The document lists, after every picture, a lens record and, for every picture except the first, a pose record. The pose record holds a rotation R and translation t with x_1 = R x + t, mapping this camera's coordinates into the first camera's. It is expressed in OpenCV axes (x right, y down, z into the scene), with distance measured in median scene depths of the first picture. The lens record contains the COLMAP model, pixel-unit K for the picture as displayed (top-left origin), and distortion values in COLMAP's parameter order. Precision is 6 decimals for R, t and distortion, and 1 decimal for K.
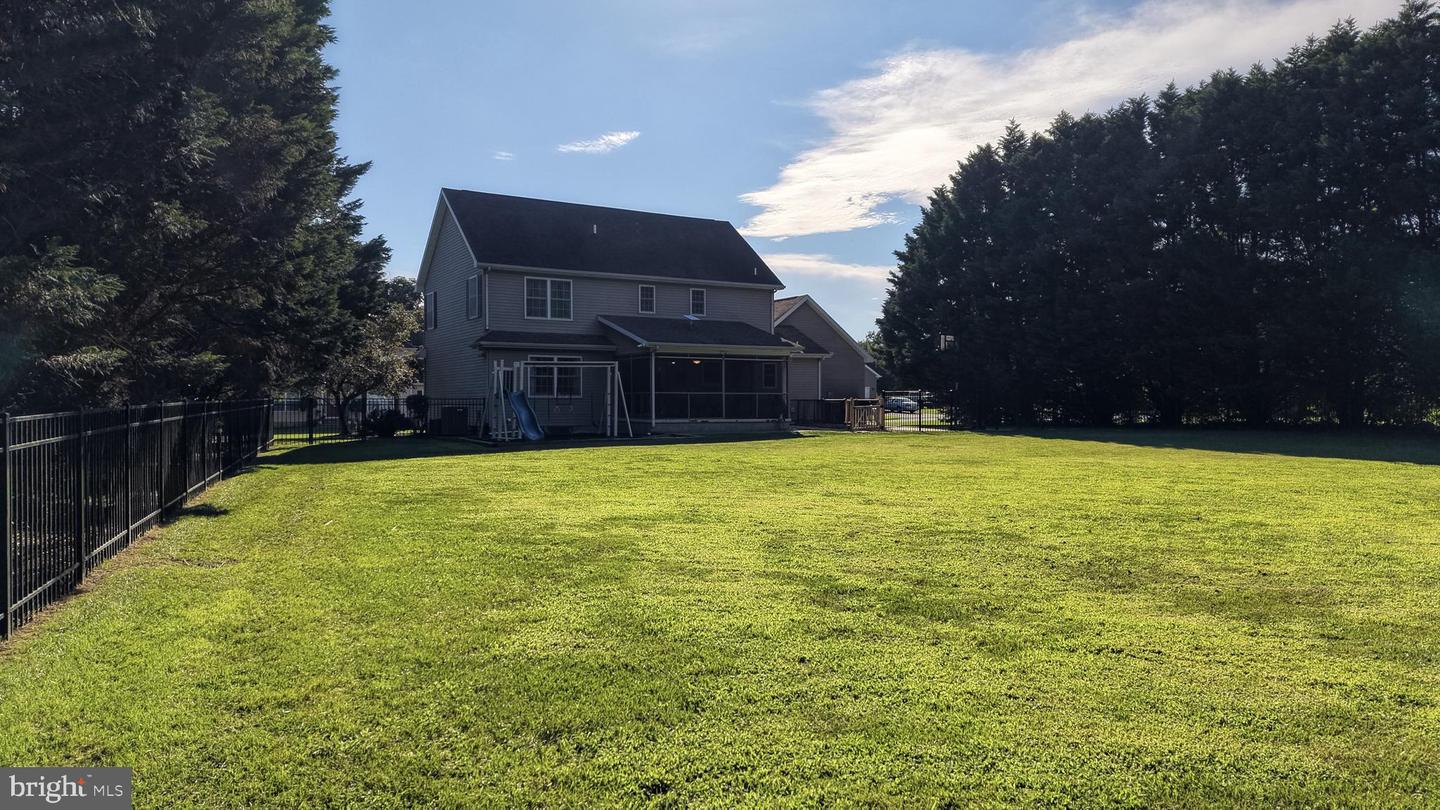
lens RADIAL K [[962.7, 0, 709.6], [0, 962.7, 406.3], [0, 0, 1]] dist [0.033490, -0.041259]
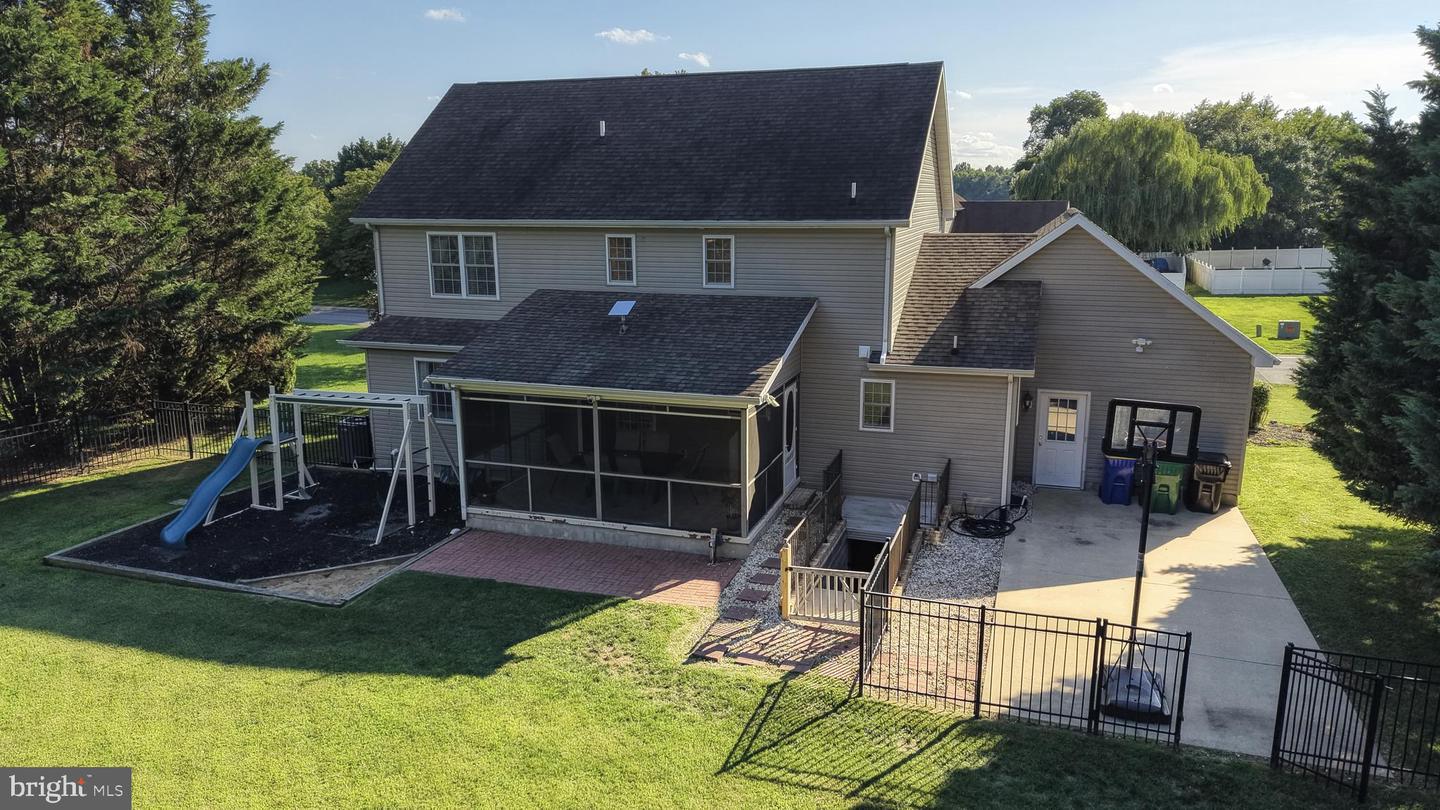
lens RADIAL K [[962.7, 0, 719.8], [0, 962.7, 398.0], [0, 0, 1]] dist [0.033490, -0.041259]
pose [[0.659806, 0.151988, -0.735905, 0.424825], [0.000993, 0.979154, 0.203117, -0.155449], [0.751436, -0.134749, 0.645900, 0.710456]]
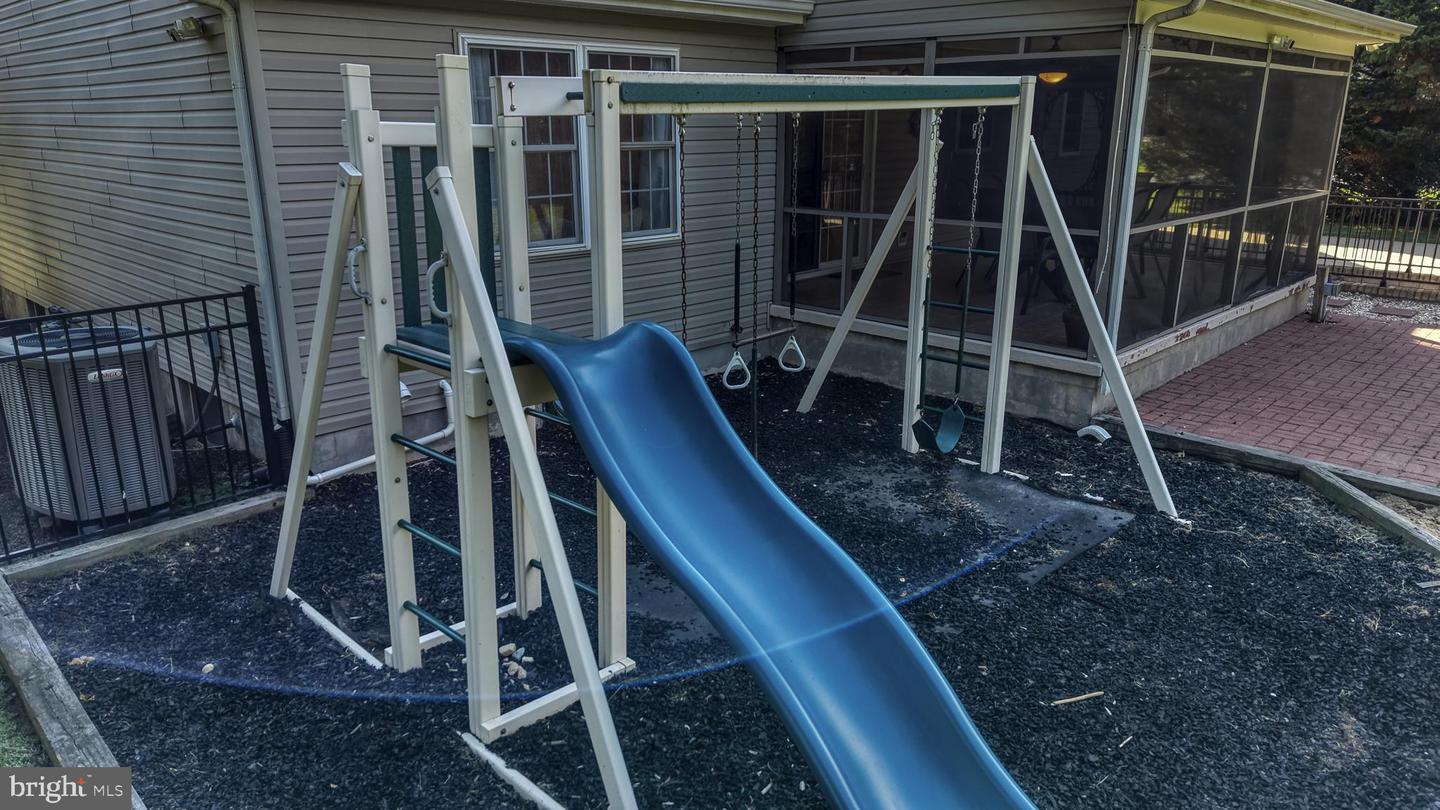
lens RADIAL K [[962.7, 0, 720.3], [0, 962.7, 403.6], [0, 0, 1]] dist [0.033490, -0.041259]
pose [[0.959921, -0.072985, 0.270600, -0.191200], [-0.005548, 0.960360, 0.278706, -0.035365], [-0.280215, -0.269037, 0.921466, 0.773116]]
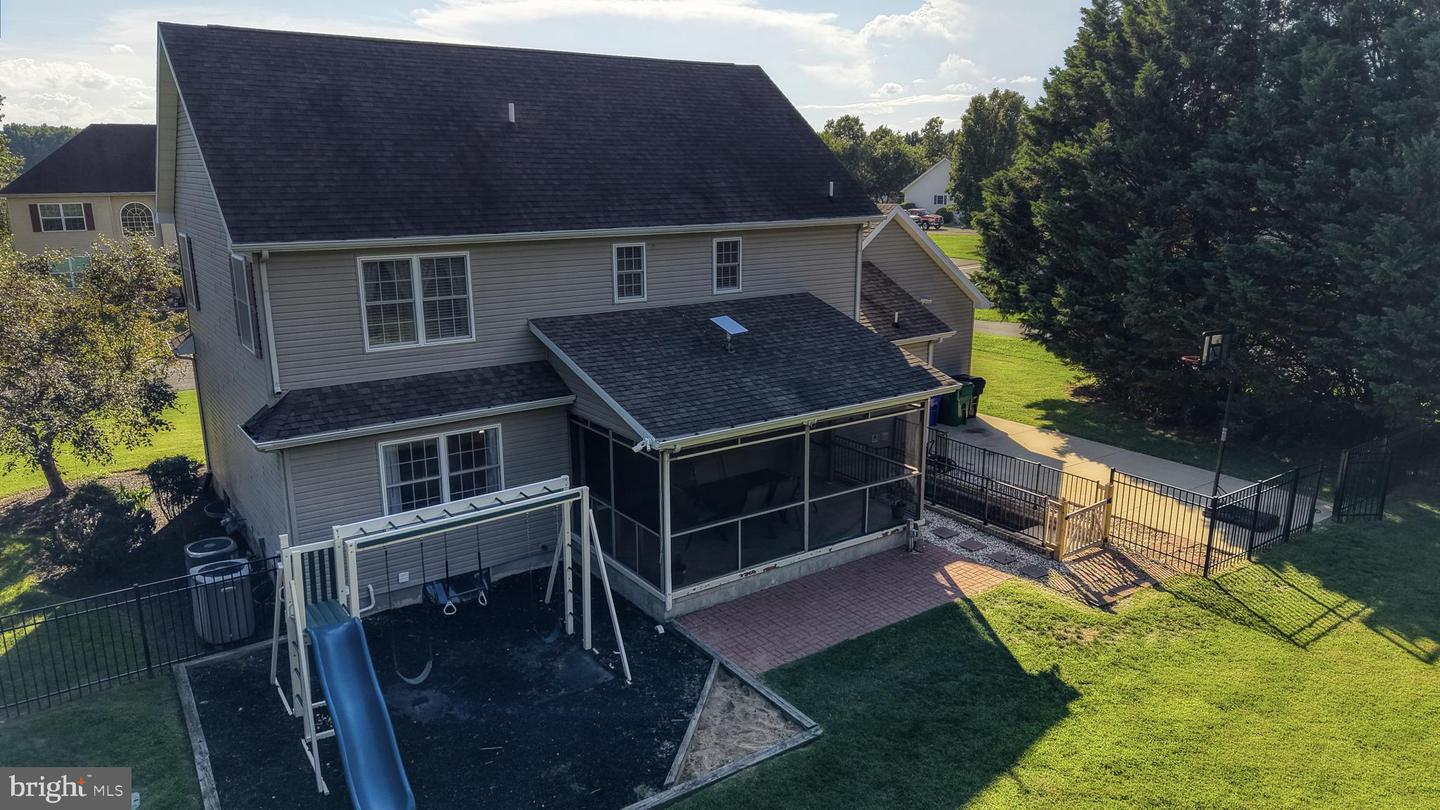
lens RADIAL K [[962.7, 0, 717.6], [0, 962.7, 397.2], [0, 0, 1]] dist [0.033490, -0.041259]
pose [[0.996195, -0.021841, 0.084368, -0.067114], [0.001674, 0.972704, 0.232043, -0.172604], [-0.087133, -0.231018, 0.969040, 0.544256]]
